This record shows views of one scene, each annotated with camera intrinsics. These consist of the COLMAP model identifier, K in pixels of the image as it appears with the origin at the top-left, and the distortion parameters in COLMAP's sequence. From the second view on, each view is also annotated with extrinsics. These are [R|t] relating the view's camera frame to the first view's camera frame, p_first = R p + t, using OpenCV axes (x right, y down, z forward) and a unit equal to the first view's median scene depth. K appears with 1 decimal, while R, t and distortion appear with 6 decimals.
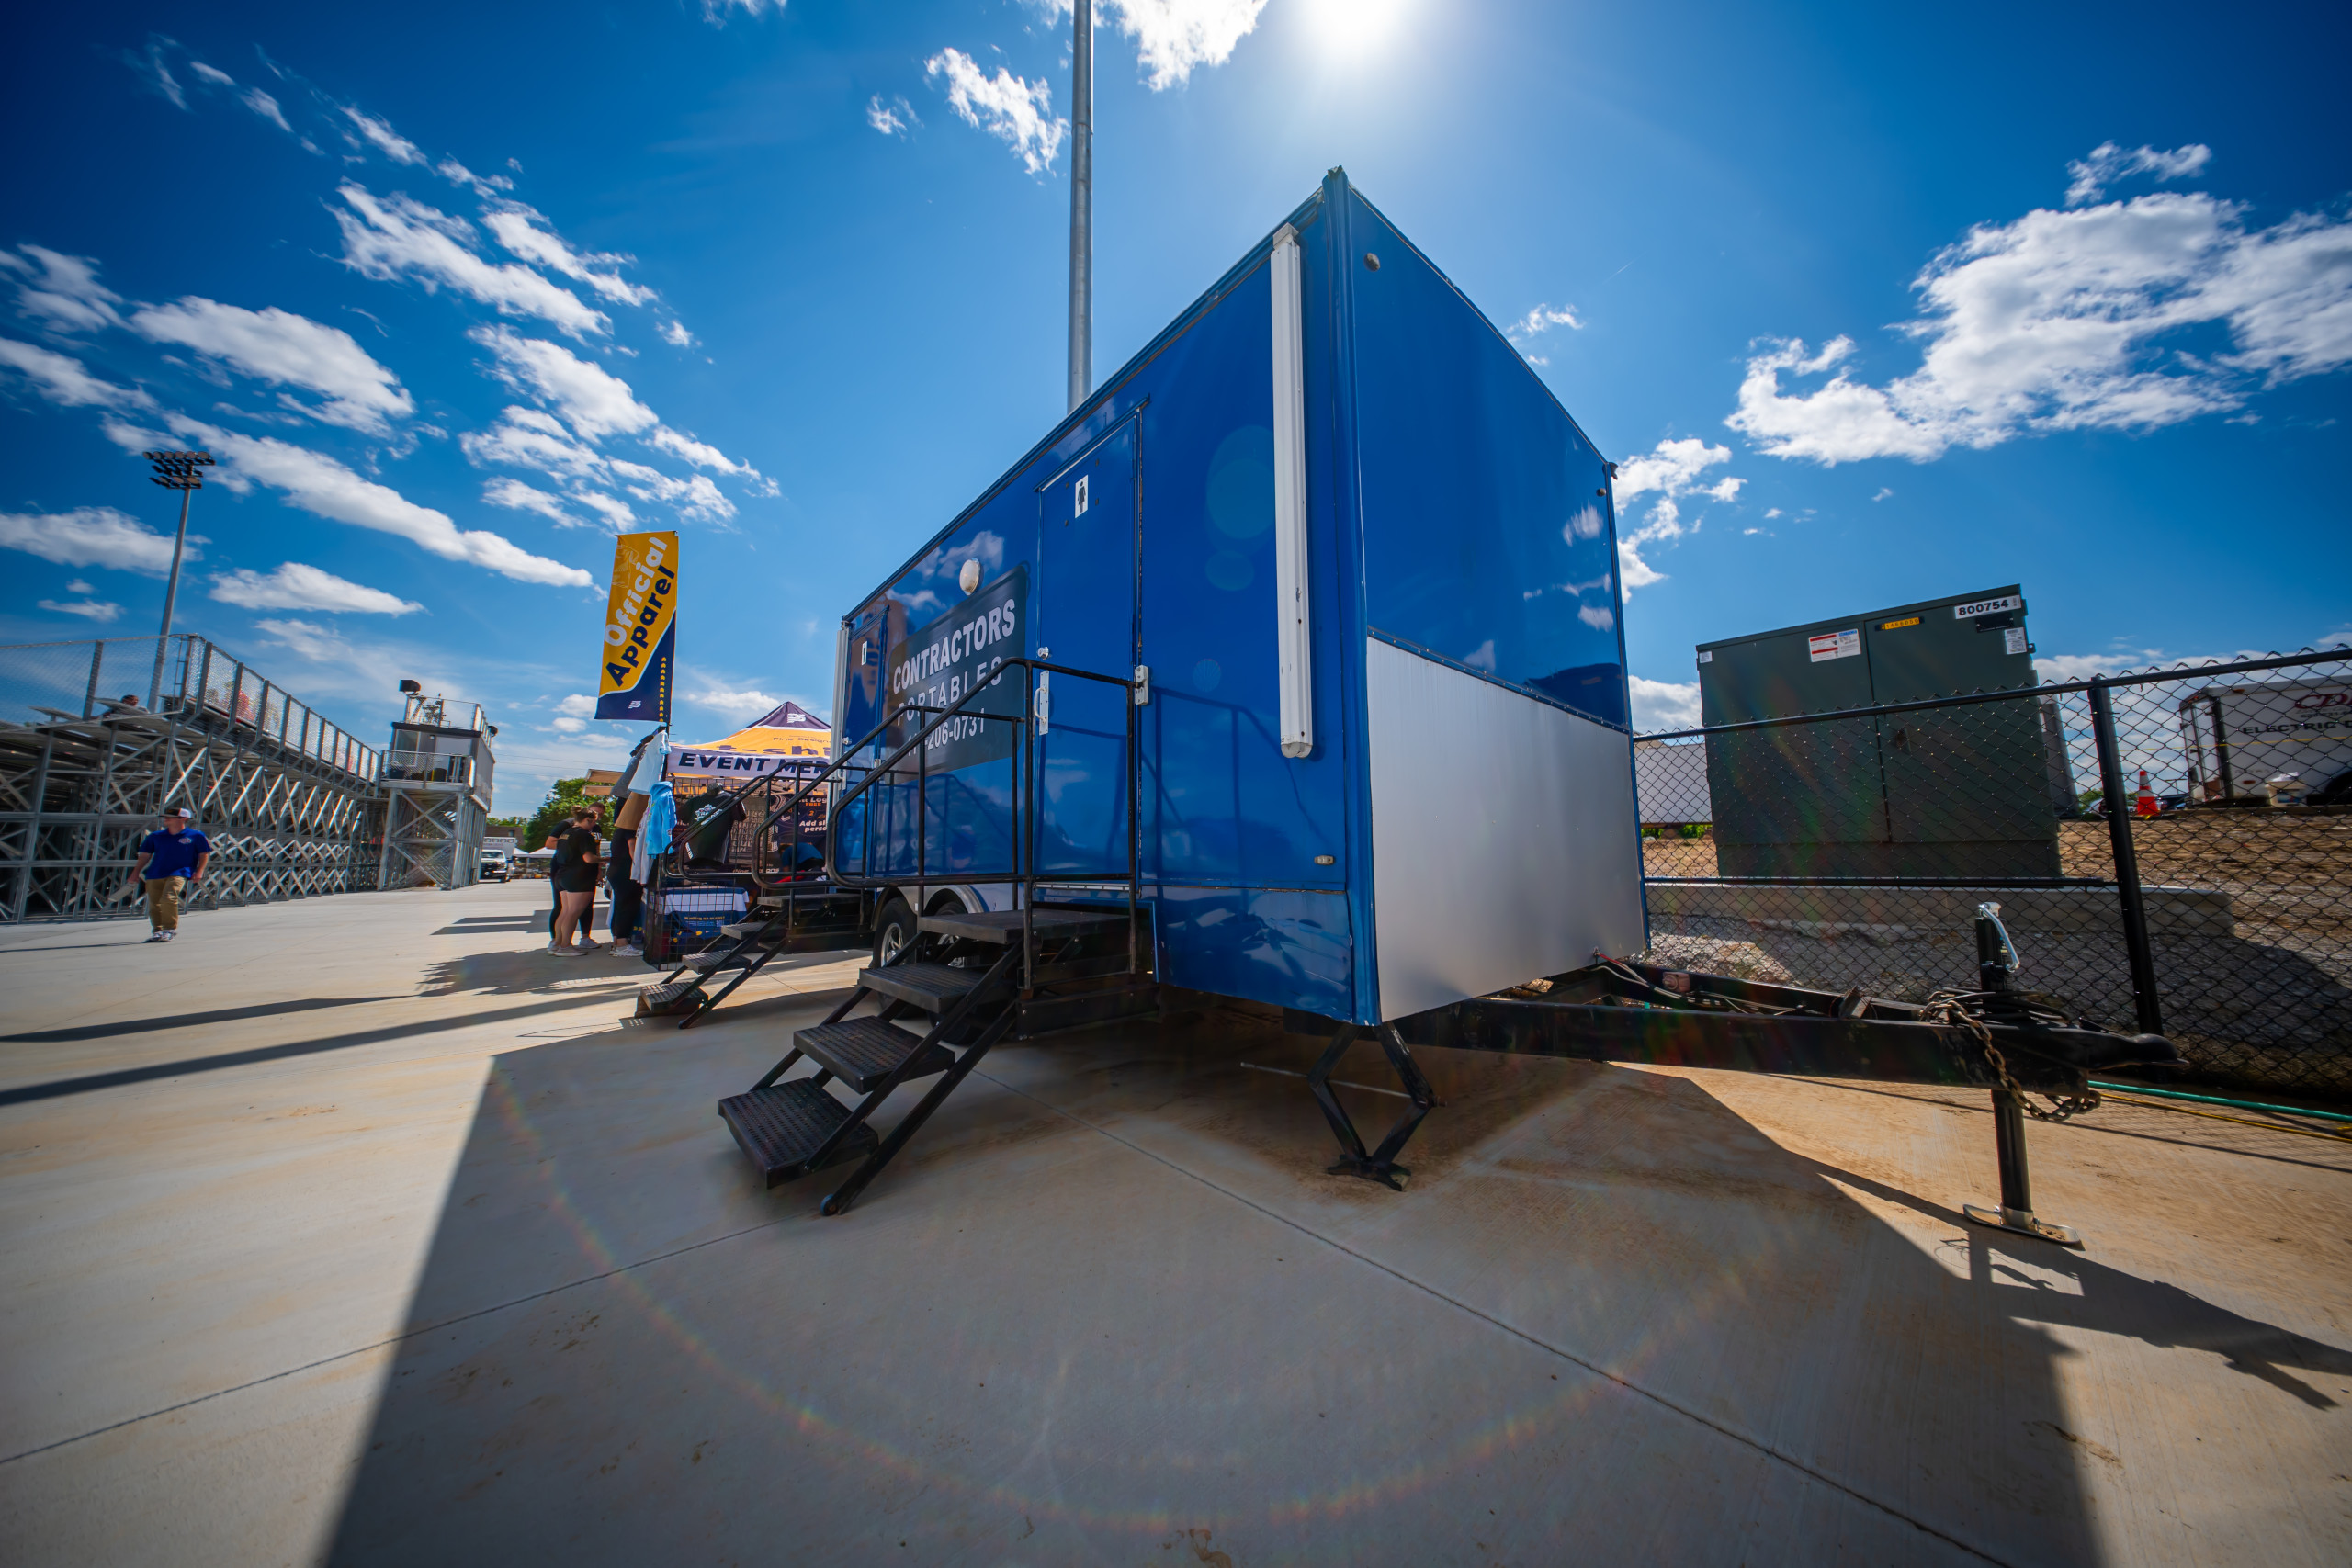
lens RADIAL K [[694.1, 0, 1182.6], [0, 694.1, 788.1], [0, 0, 1]] dist [0.000915, -0.001057]
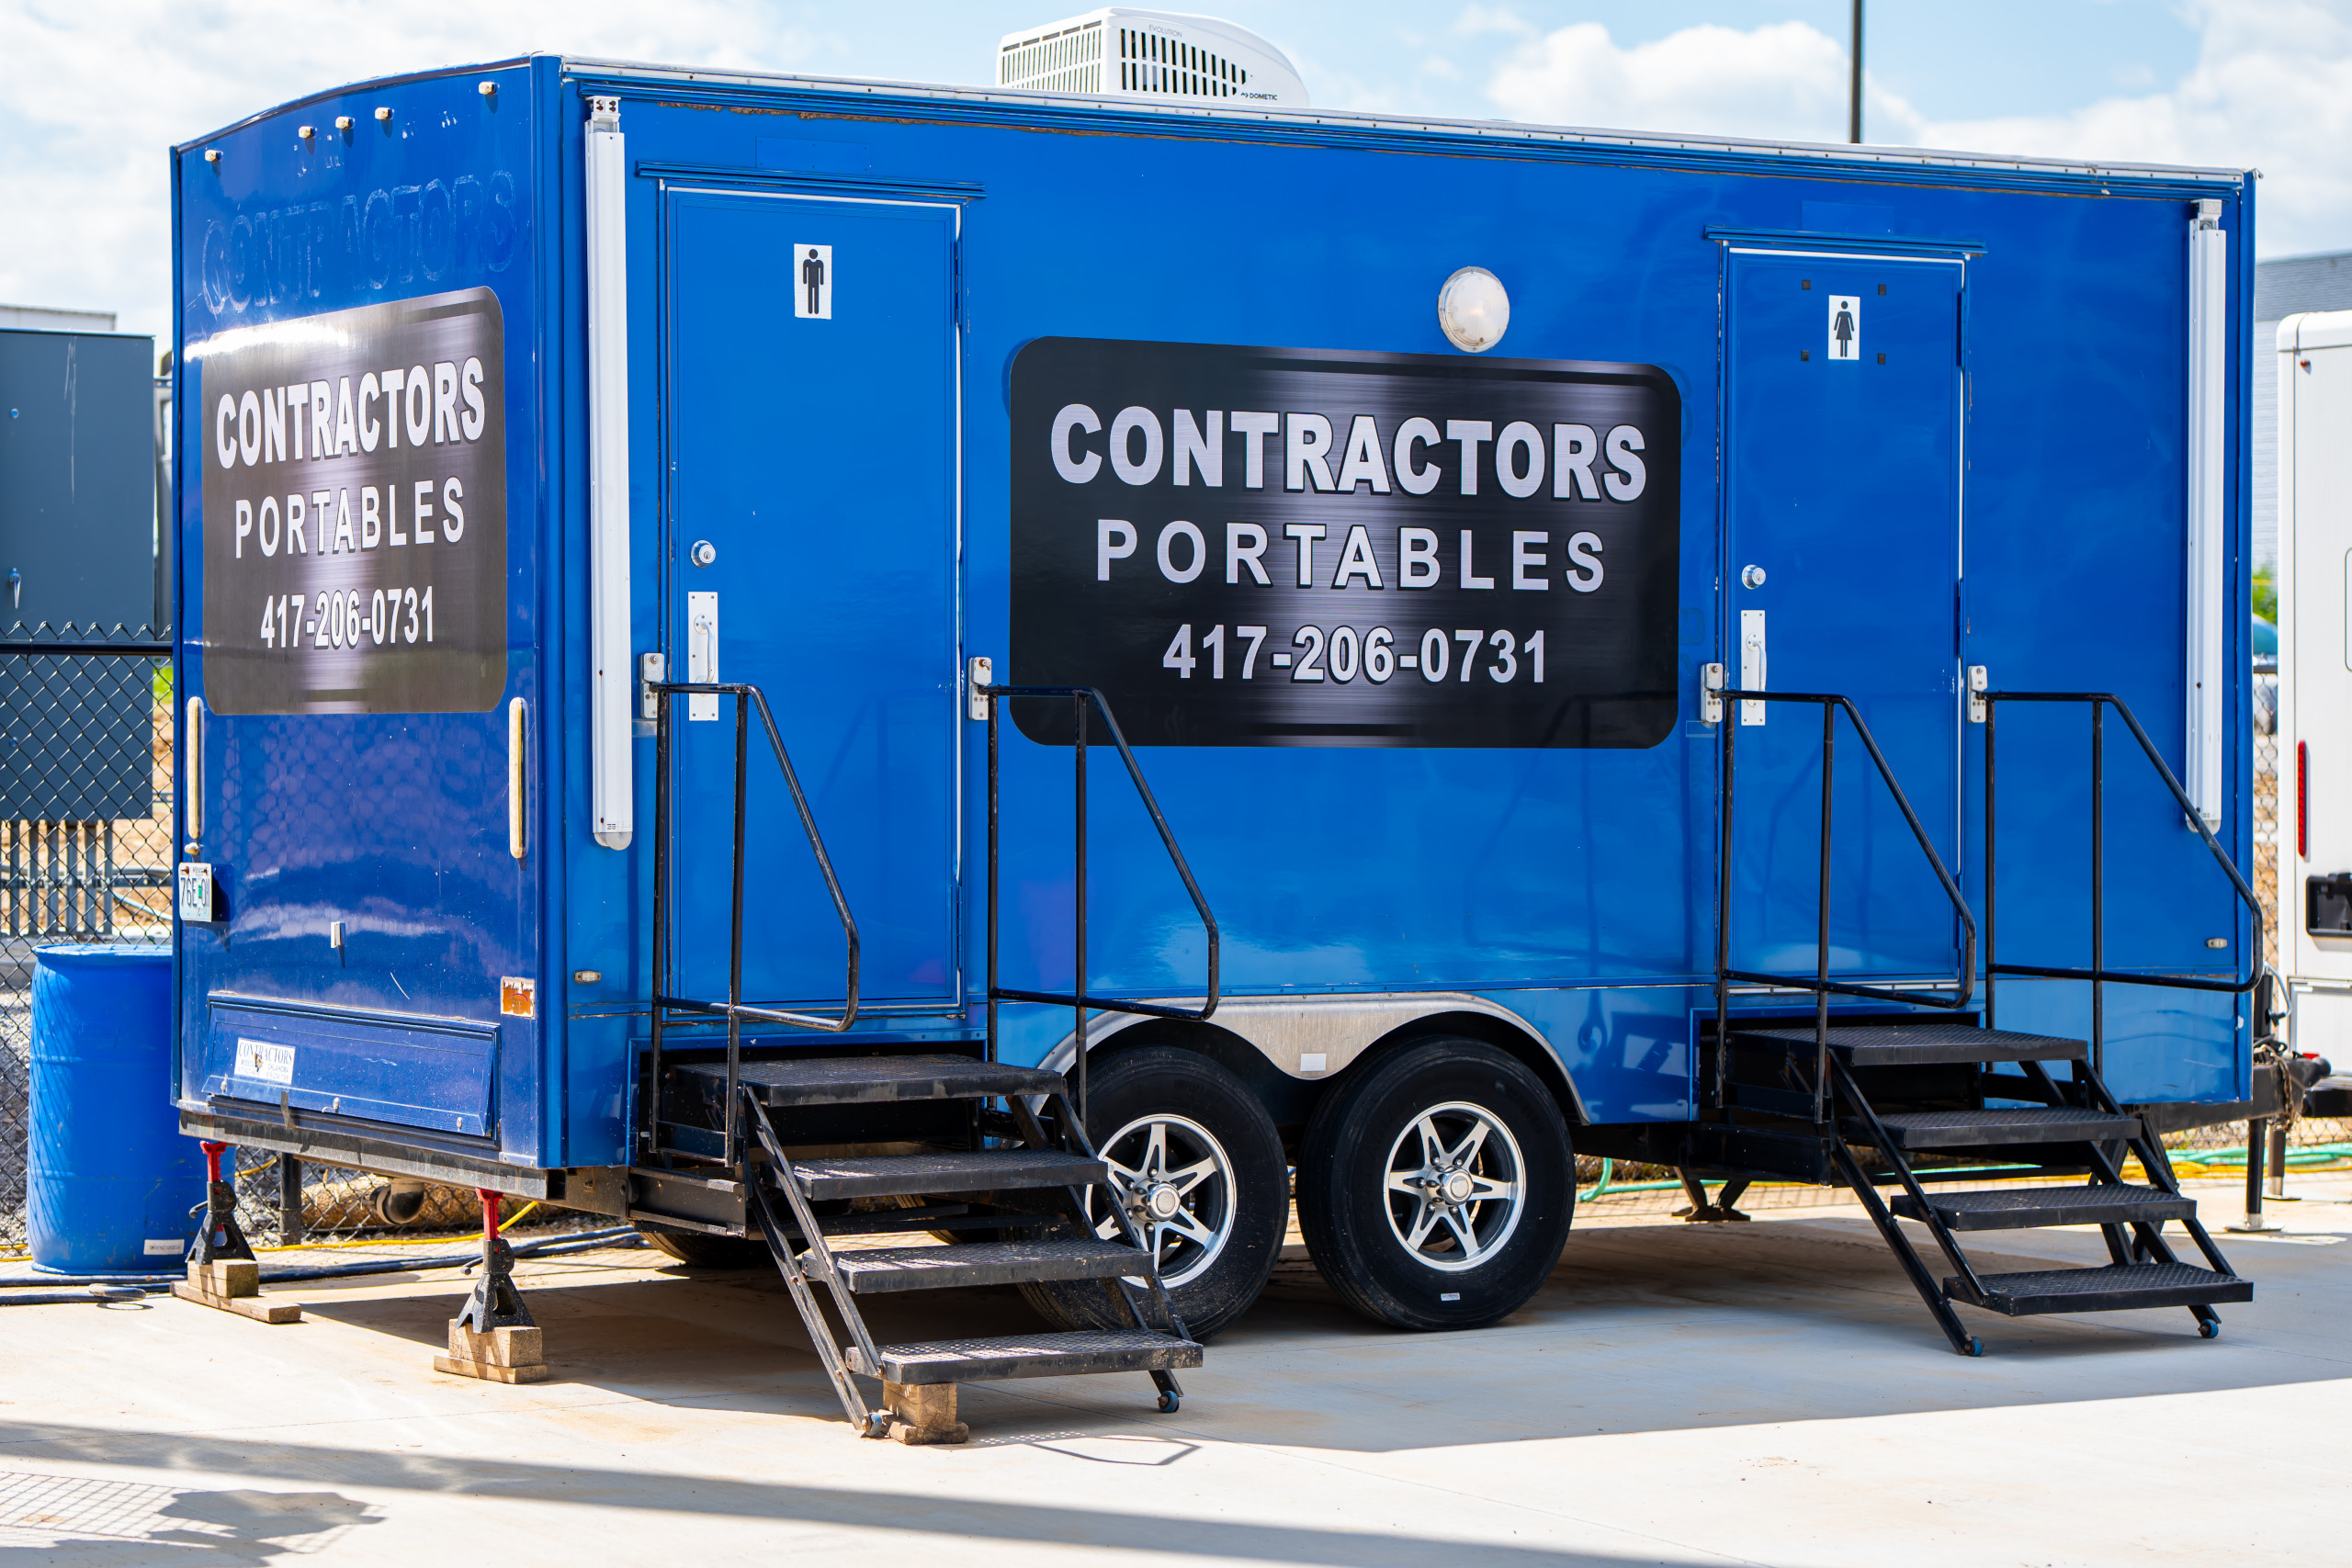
lens RADIAL K [[5529.2, 0, 1167.7], [0, 5529.2, 803.4], [0, 0, 1]] dist [0.192632, 0.000000]
pose [[0.191609, -0.009402, 0.981426, -3.196579], [-0.107936, 0.993687, 0.030593, -0.067275], [-0.975518, -0.111793, 0.189384, 0.409199]]
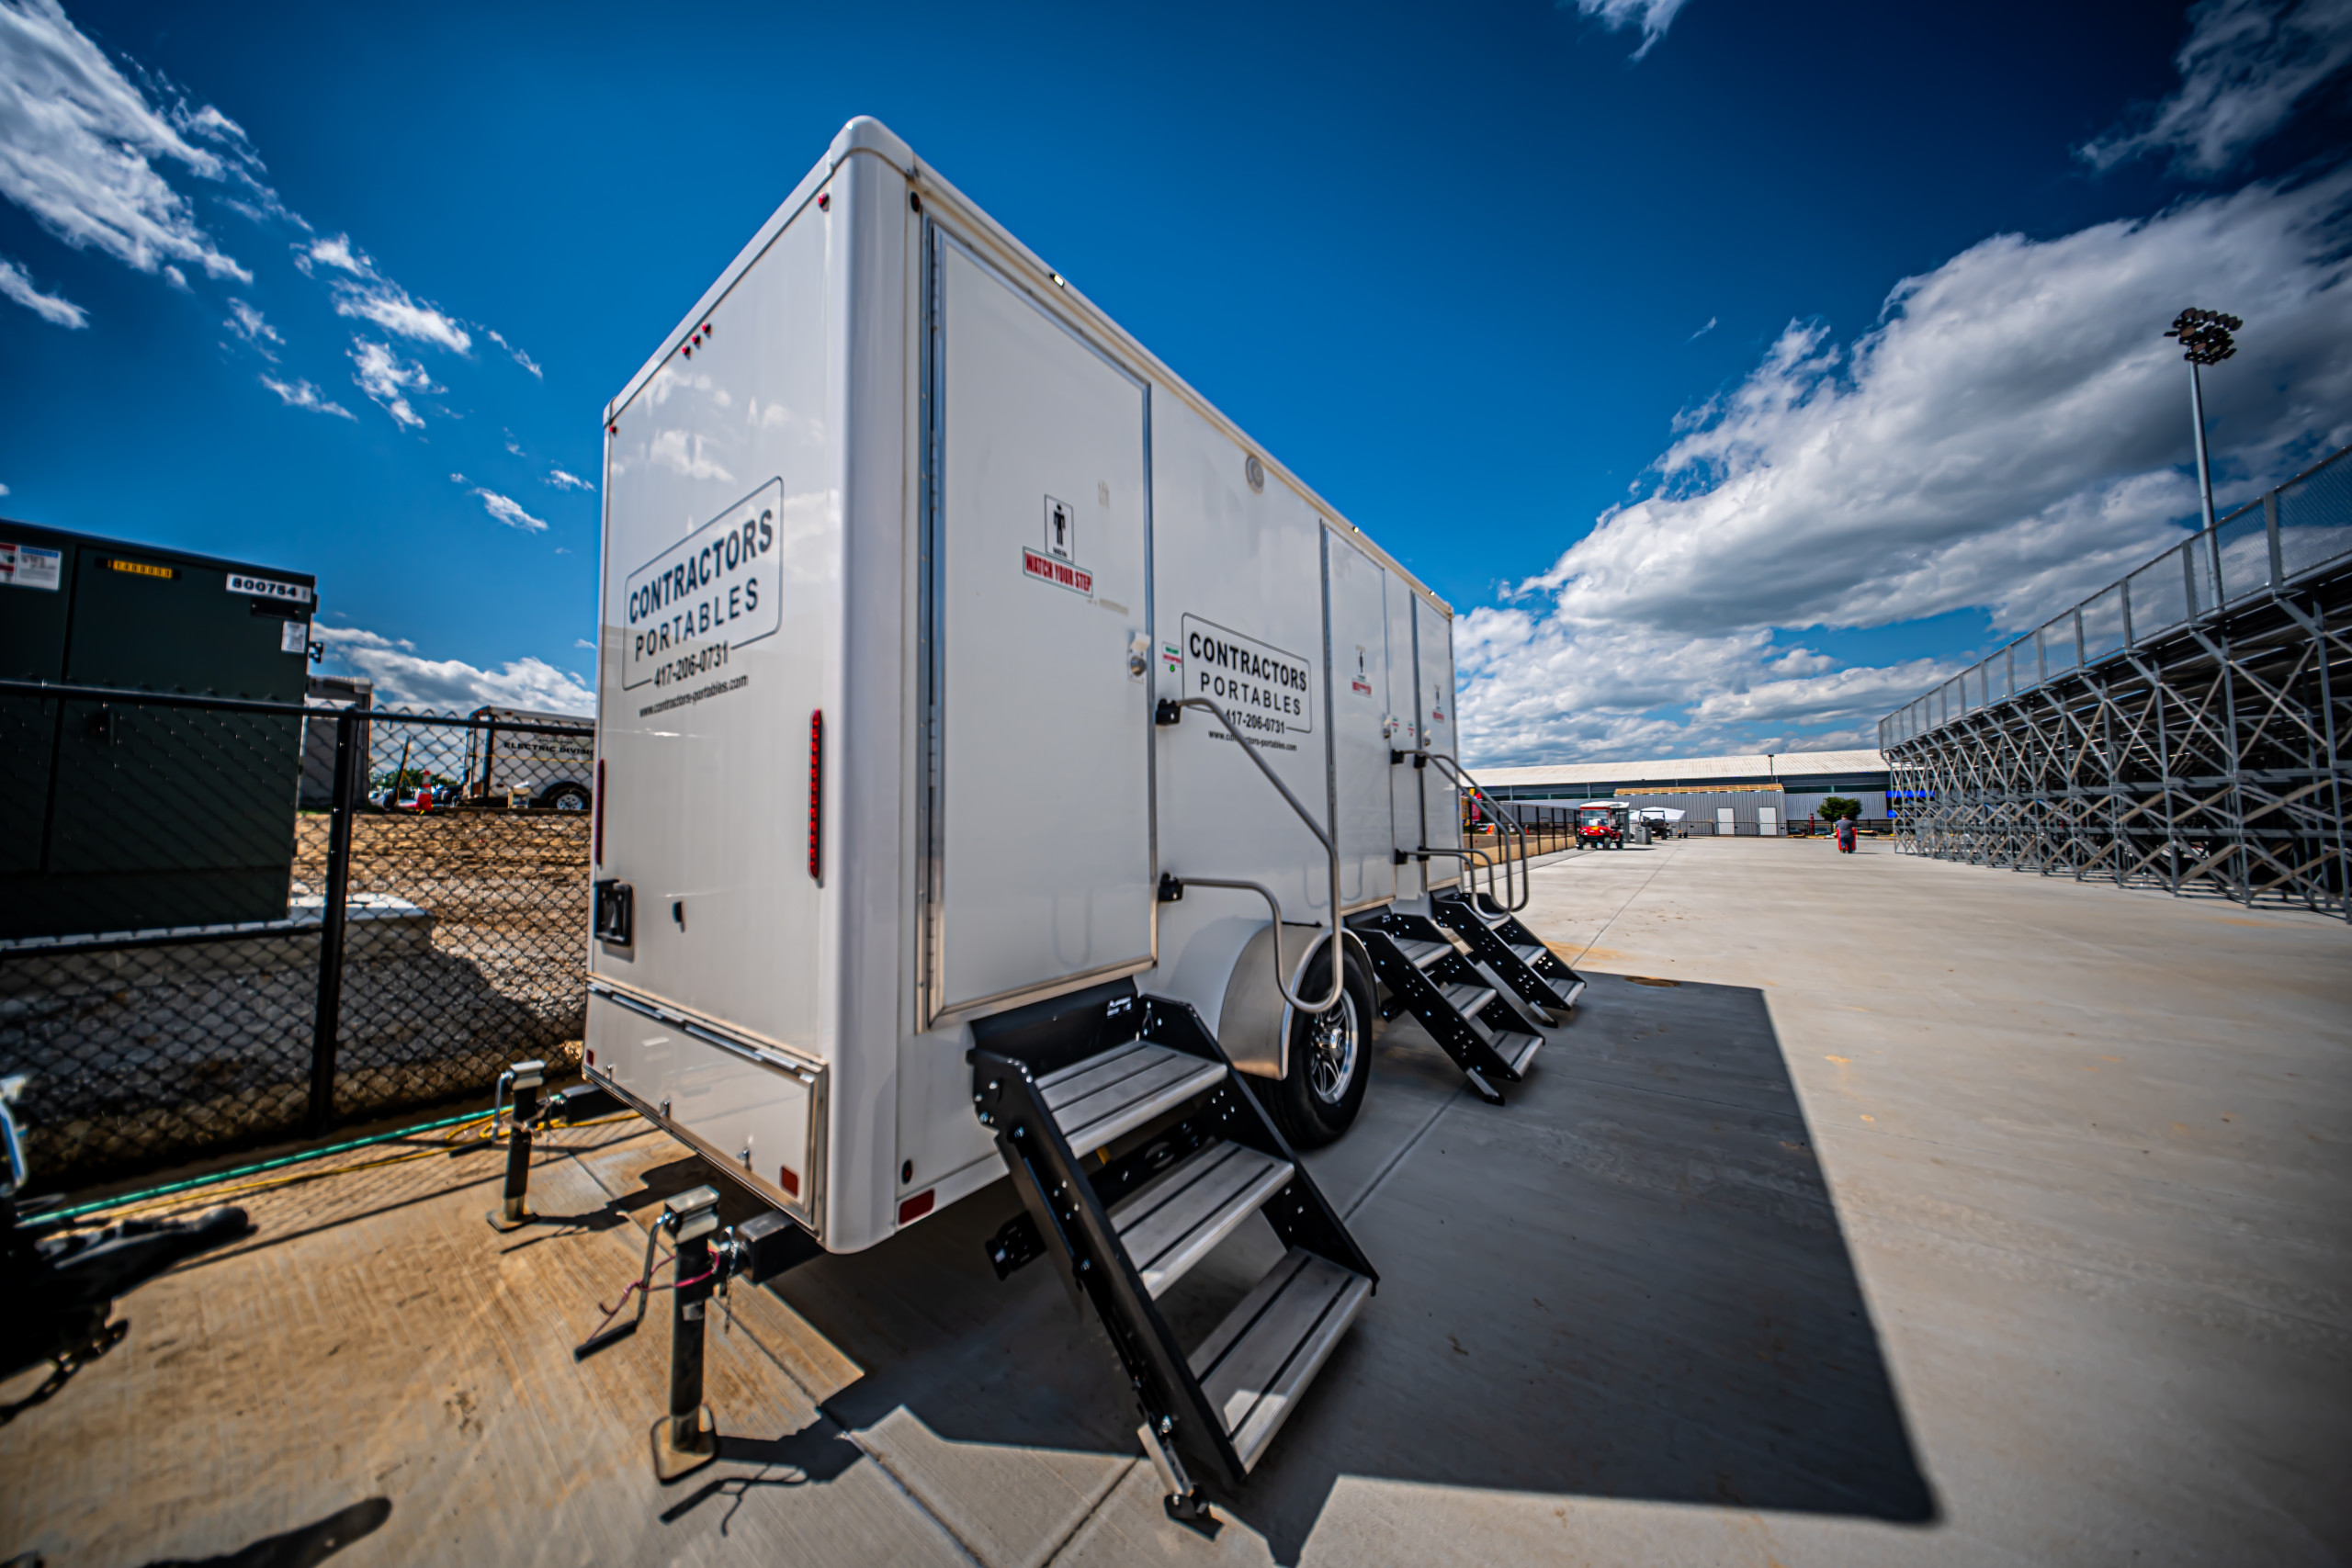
lens RADIAL K [[694.1, 0, 1179.6], [0, 694.1, 778.5], [0, 0, 1]] dist [0.000915, -0.001057]
pose [[-0.194100, 0.075010, 0.978110, 0.129799], [-0.091821, 0.991306, -0.094243, -0.052727], [-0.976675, -0.108104, -0.185524, 0.043226]]
